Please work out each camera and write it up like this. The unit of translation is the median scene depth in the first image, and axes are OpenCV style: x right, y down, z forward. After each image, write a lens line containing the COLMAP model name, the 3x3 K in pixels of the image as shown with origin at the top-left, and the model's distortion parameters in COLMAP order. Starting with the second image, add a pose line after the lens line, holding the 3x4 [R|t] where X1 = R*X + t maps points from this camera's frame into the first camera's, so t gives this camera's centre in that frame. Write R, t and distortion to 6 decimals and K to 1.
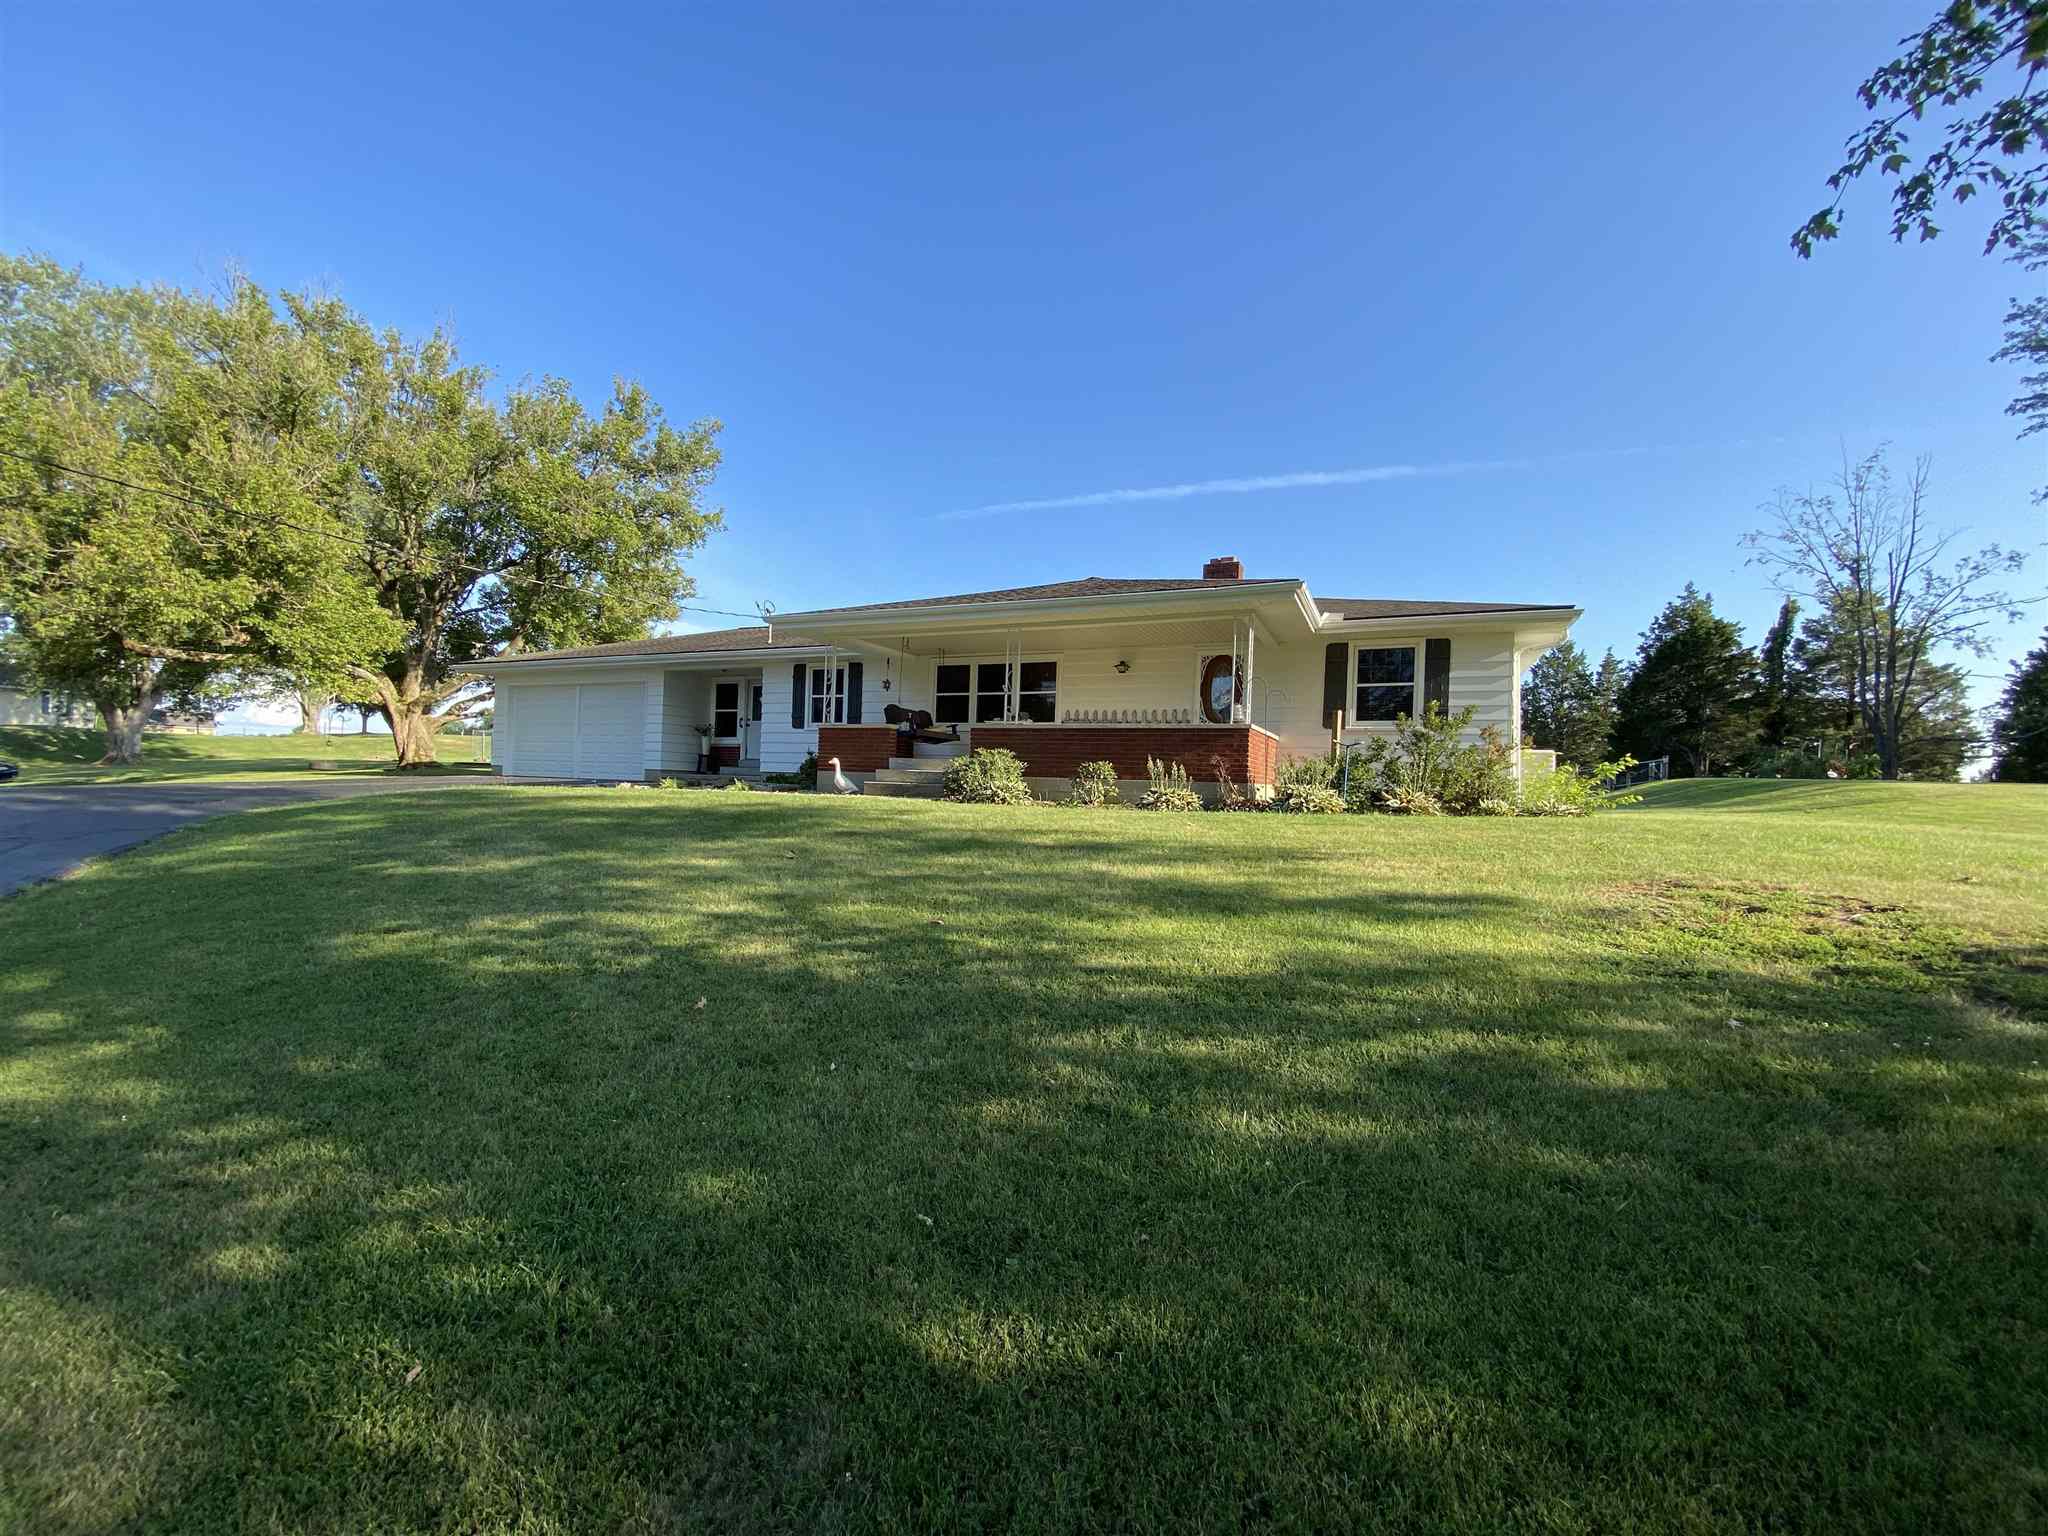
lens RADIAL K [[826.9, 0, 1021.7], [0, 826.9, 781.1], [0, 0, 1]] dist [0.050098, -0.039866]
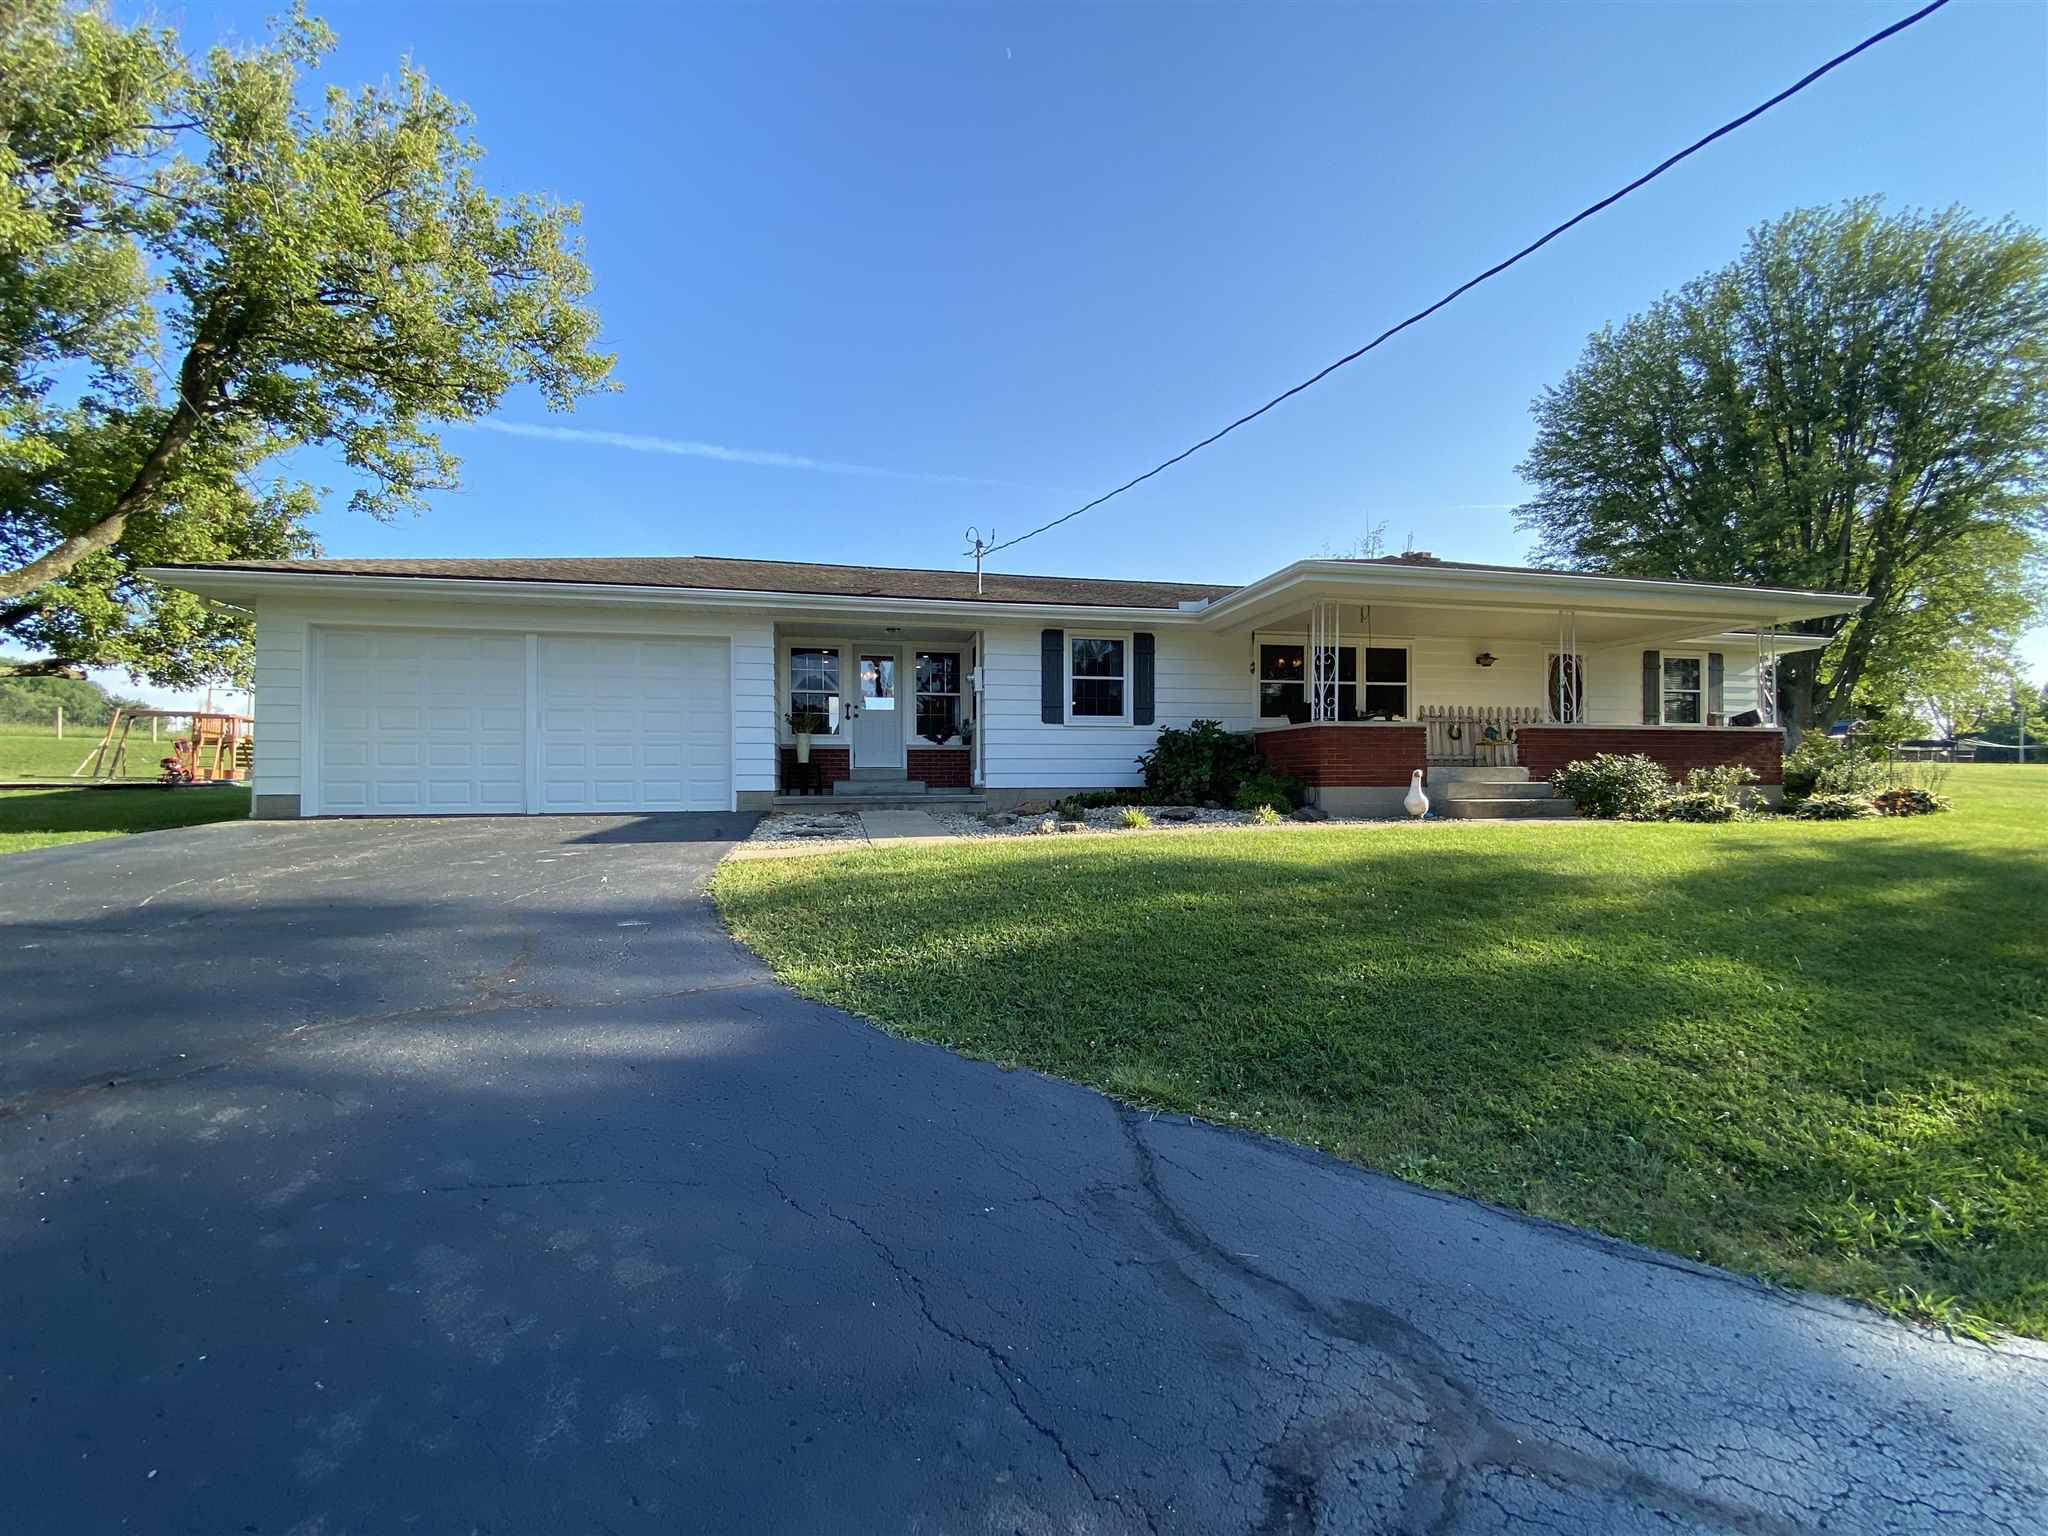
lens RADIAL K [[832.7, 0, 1021.9], [0, 832.7, 780.6], [0, 0, 1]] dist [0.020722, -0.020448]
pose [[0.800165, -0.035262, 0.598742, -0.616200], [0.026148, 0.999372, 0.023912, -0.029296], [-0.599209, -0.003477, 0.800585, 0.413125]]
